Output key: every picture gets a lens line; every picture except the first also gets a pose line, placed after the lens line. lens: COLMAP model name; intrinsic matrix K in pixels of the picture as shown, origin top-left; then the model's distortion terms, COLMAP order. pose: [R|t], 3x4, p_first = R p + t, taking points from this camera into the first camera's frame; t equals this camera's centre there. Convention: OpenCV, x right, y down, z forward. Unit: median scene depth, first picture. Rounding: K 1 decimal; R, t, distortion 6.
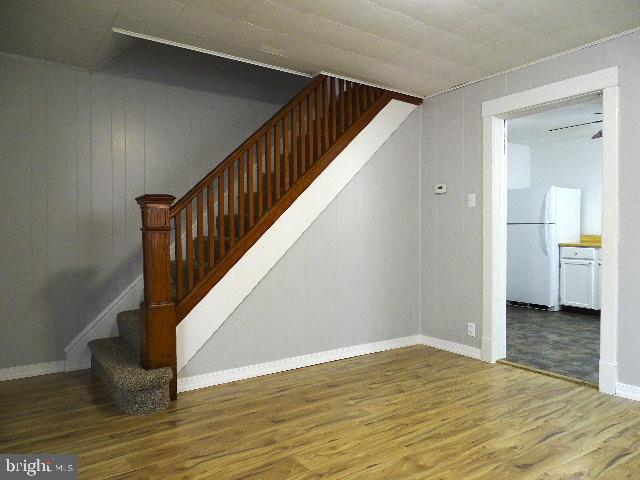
lens RADIAL K [[462.1, 0, 320.0], [0, 462.1, 240.0], [0, 0, 1]] dist [0.003447, 0.001825]
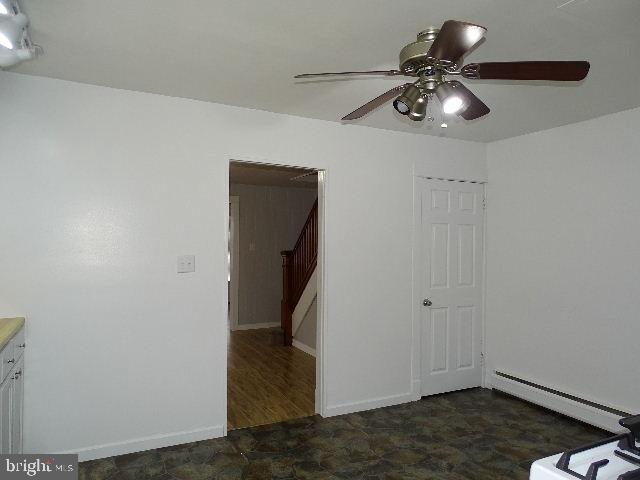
lens RADIAL K [[462.1, 0, 320.0], [0, 462.1, 240.0], [0, 0, 1]] dist [0.003447, 0.001825]
pose [[-0.166685, -0.007555, -0.985981, 1.999779], [-0.028519, 0.999589, -0.002838, -0.161495], [0.985598, 0.027646, -0.166832, 1.698888]]
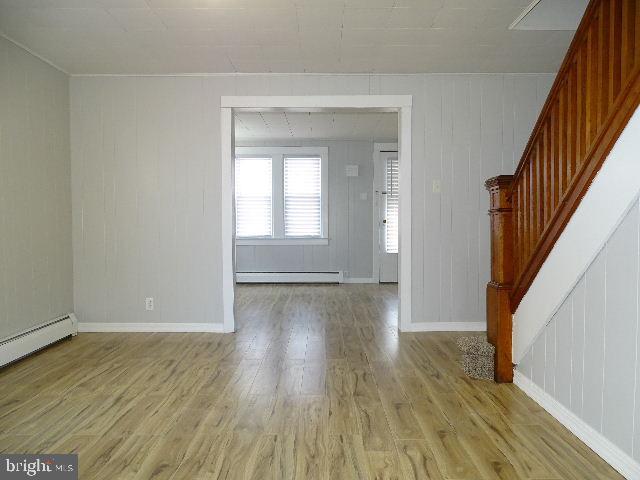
lens RADIAL K [[462.1, 0, 320.0], [0, 462.1, 240.0], [0, 0, 1]] dist [0.003447, 0.001825]
pose [[-0.589007, 0.037369, -0.807264, 0.784727], [-0.007699, 0.998626, 0.051844, -0.007567], [0.808091, 0.036751, -0.587910, 1.430722]]
